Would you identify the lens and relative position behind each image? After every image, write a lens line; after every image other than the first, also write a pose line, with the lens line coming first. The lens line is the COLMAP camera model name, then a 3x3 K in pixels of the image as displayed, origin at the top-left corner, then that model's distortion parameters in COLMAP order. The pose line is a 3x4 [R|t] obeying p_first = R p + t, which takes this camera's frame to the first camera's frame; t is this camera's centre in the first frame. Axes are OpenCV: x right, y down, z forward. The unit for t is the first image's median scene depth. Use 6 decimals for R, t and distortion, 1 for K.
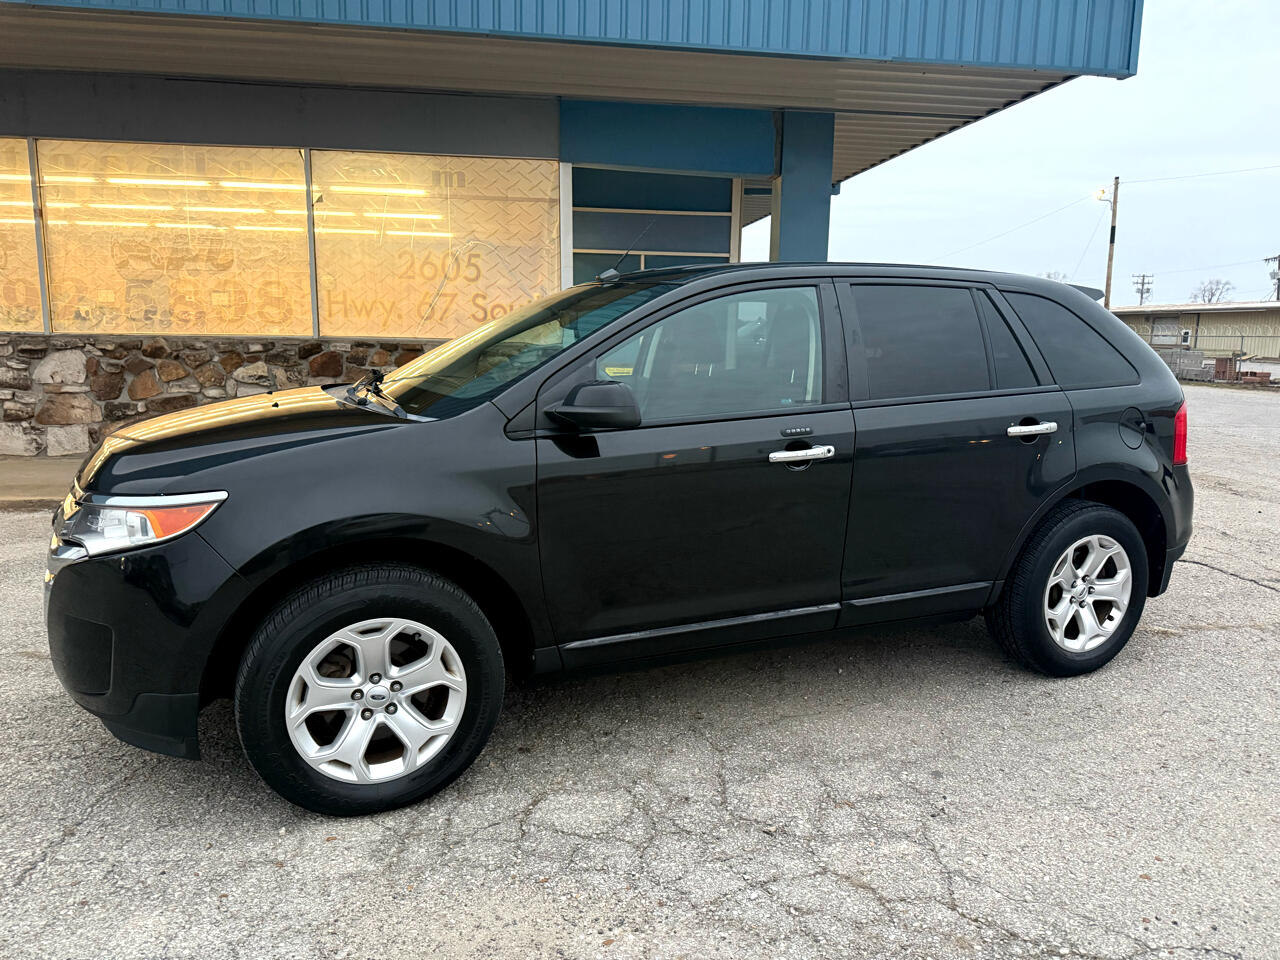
lens RADIAL K [[890.0, 0, 637.0], [0, 890.0, 482.7], [0, 0, 1]] dist [0.041331, -0.053309]
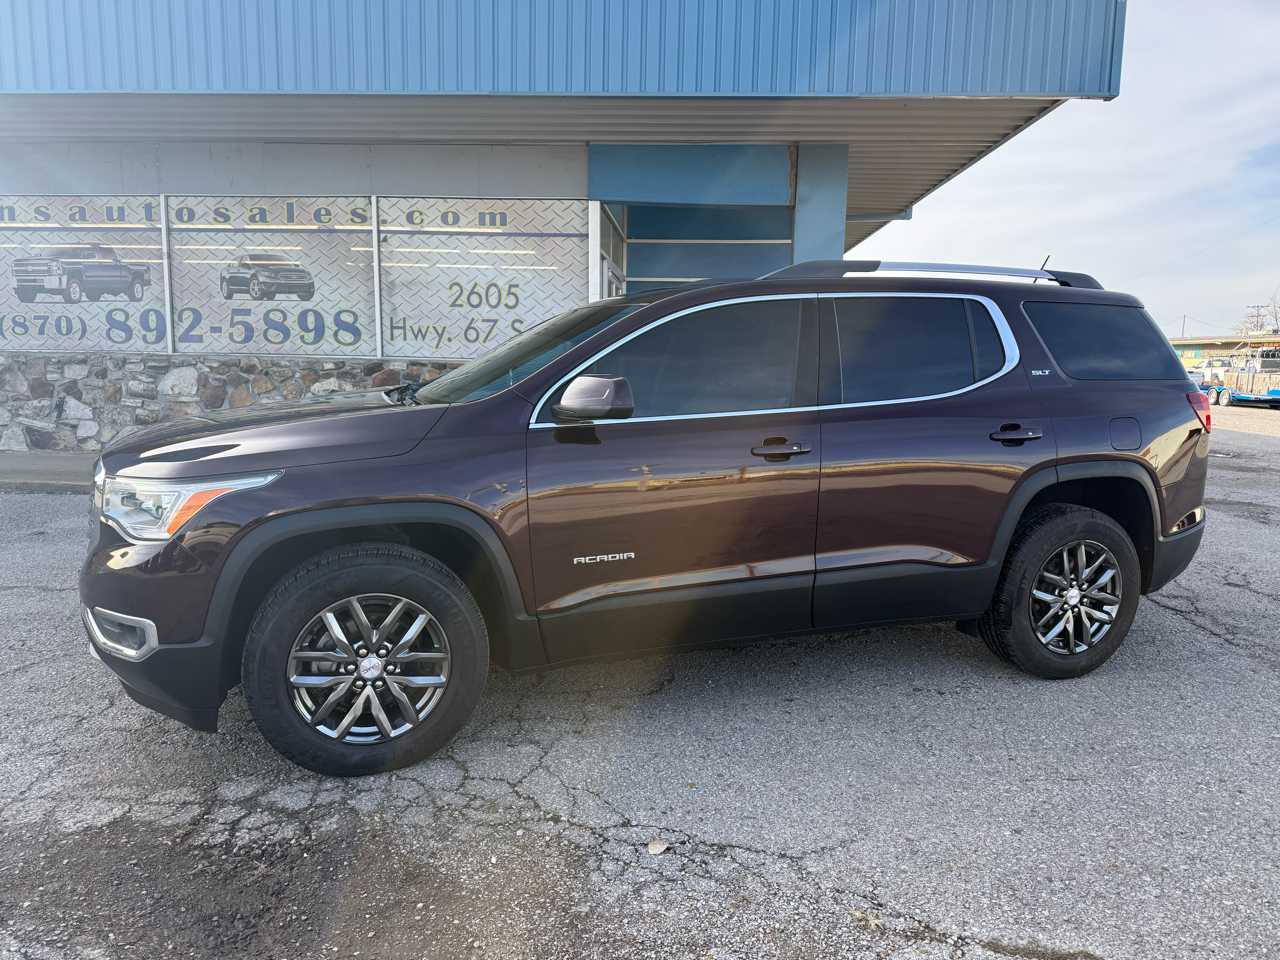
lens RADIAL K [[880.8, 0, 640.0], [0, 880.8, 480.0], [0, 0, 1]] dist [0.177204, -0.341980]
pose [[0.979722, 0.027593, -0.198450, 0.210408], [-0.033871, 0.999025, -0.028308, 0.017966], [0.197476, 0.034456, 0.979702, -0.064119]]
